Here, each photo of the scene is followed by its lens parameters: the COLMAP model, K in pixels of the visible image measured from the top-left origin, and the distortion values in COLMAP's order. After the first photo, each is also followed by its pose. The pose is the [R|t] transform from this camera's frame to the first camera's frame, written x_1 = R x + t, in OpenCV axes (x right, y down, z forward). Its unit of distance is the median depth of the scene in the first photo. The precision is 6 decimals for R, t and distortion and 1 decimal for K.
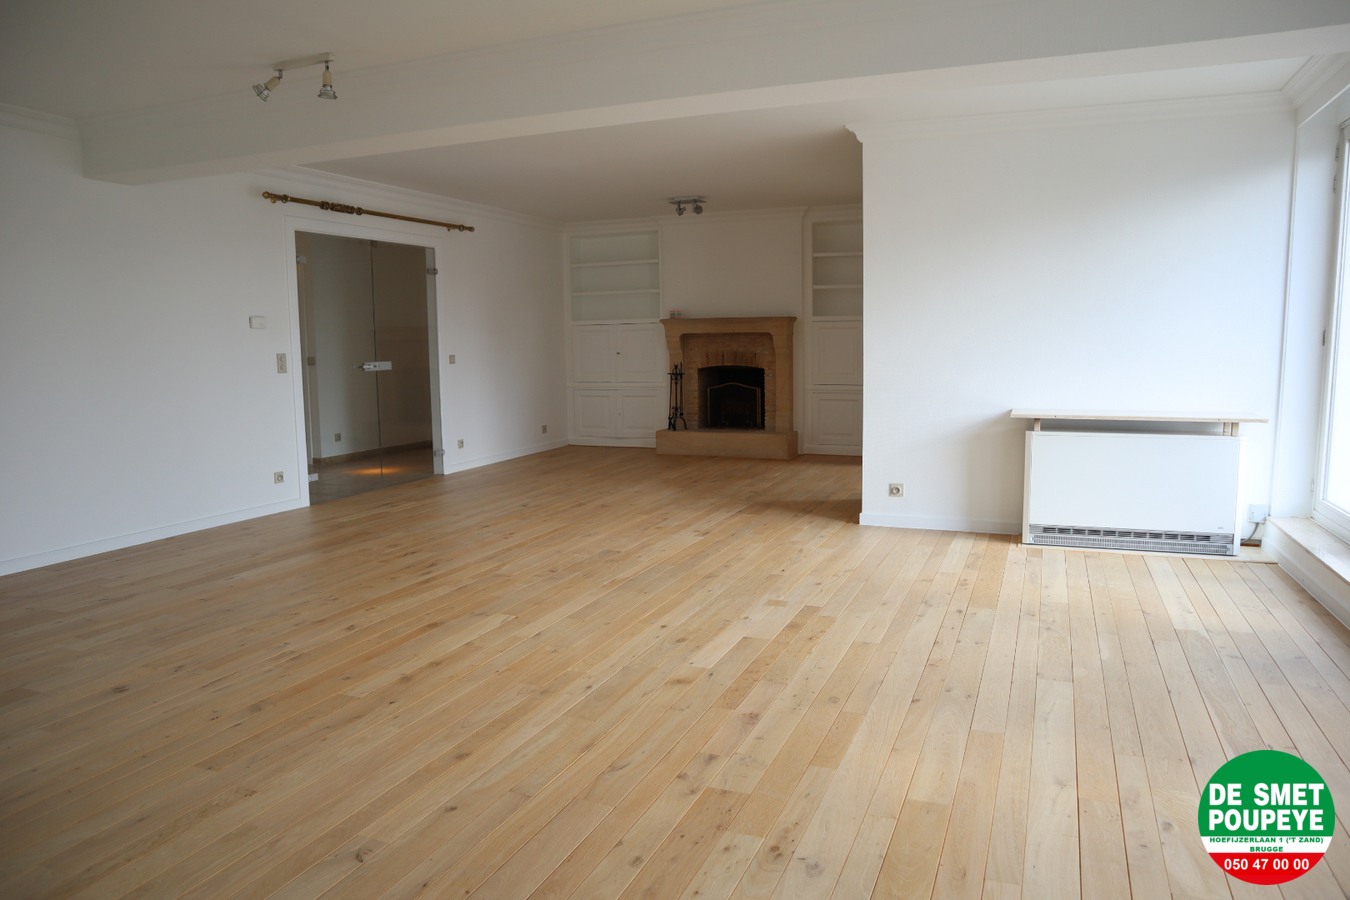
lens RADIAL K [[931.4, 0, 680.4], [0, 931.4, 447.5], [0, 0, 1]] dist [-0.112554, 0.068884]
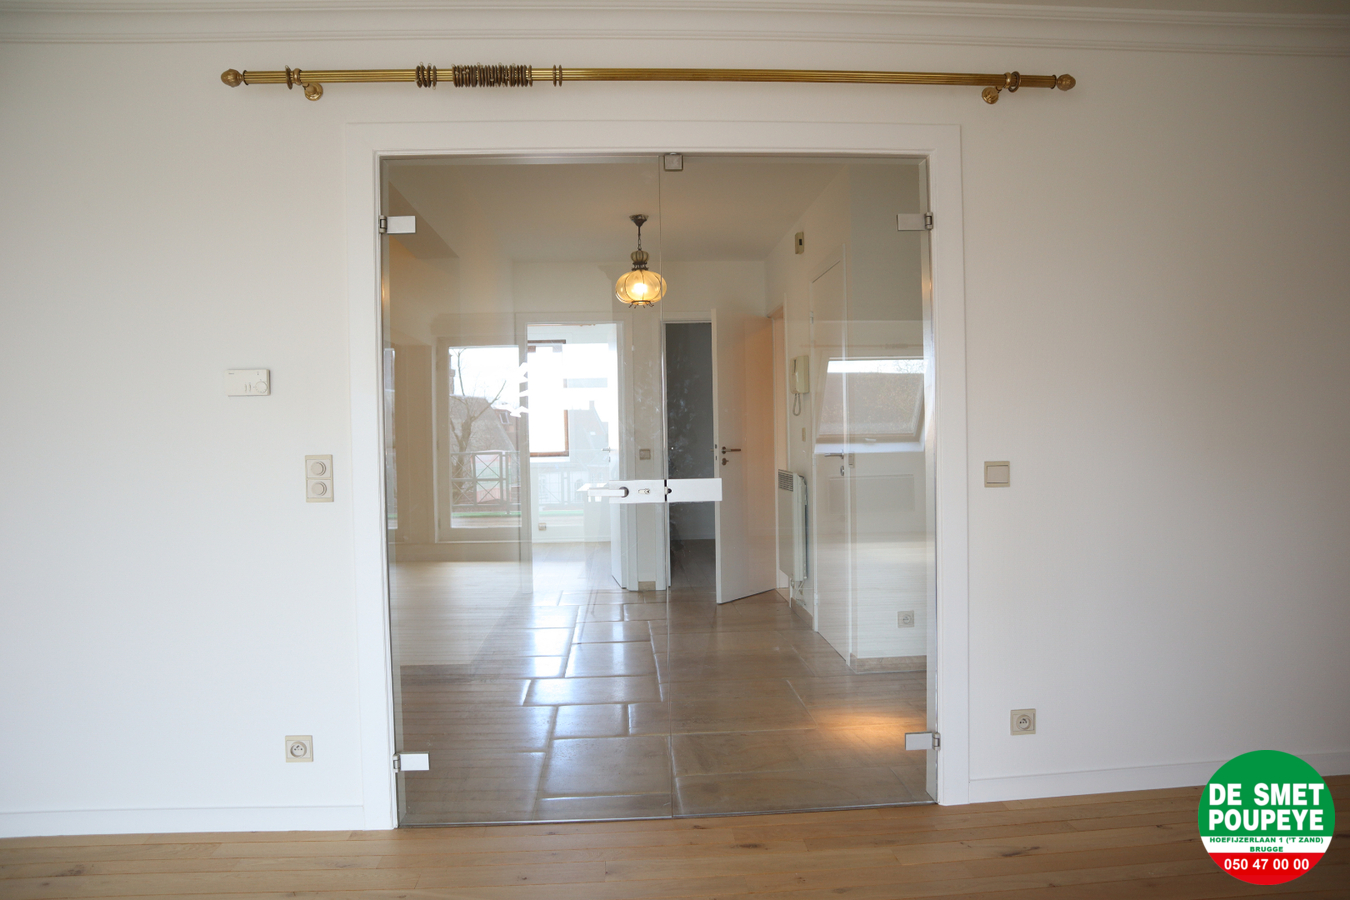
lens RADIAL K [[931.4, 0, 680.4], [0, 931.4, 447.5], [0, 0, 1]] dist [-0.112554, 0.068884]
pose [[0.430664, 0.017143, -0.902349, 0.008911], [-0.090851, 0.995564, -0.024447, -0.106746], [0.897928, 0.092508, 0.430312, 0.931345]]
